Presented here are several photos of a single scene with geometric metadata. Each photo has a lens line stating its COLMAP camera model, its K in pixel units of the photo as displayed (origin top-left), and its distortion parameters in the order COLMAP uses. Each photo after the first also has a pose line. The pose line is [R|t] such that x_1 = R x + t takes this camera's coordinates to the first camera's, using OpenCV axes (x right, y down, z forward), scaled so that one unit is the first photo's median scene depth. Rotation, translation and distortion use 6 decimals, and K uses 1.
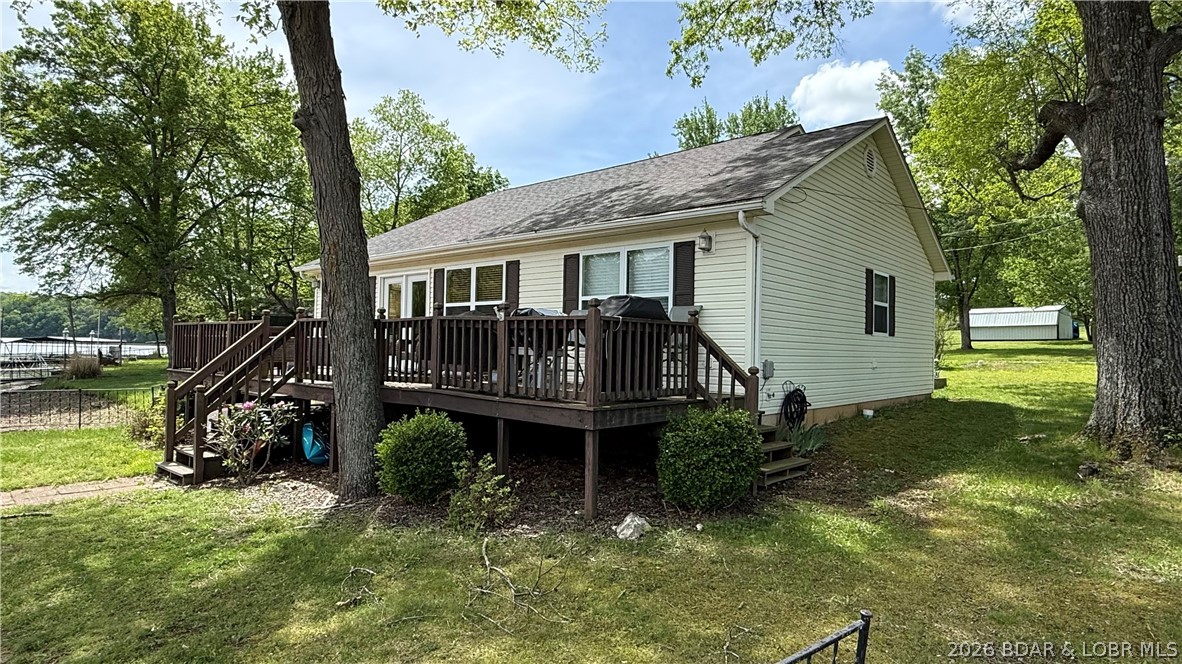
lens RADIAL K [[681.8, 0, 591.4], [0, 681.8, 331.8], [0, 0, 1]] dist [-0.000096, -0.000034]
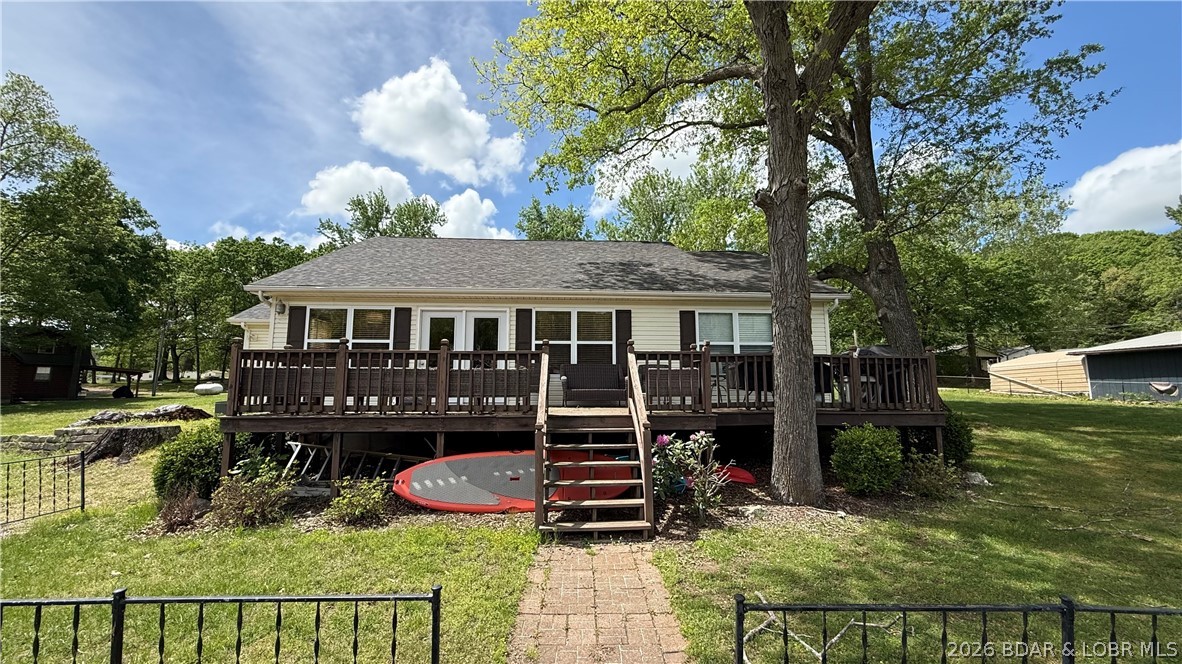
lens RADIAL K [[498.8, 0, 589.1], [0, 498.8, 337.5], [0, 0, 1]] dist [-0.001268, -0.000045]
pose [[0.745528, 0.065664, 0.663232, -0.724943], [-0.014995, 0.996535, -0.081807, 0.021350], [-0.666306, 0.051044, 0.743929, 0.335501]]
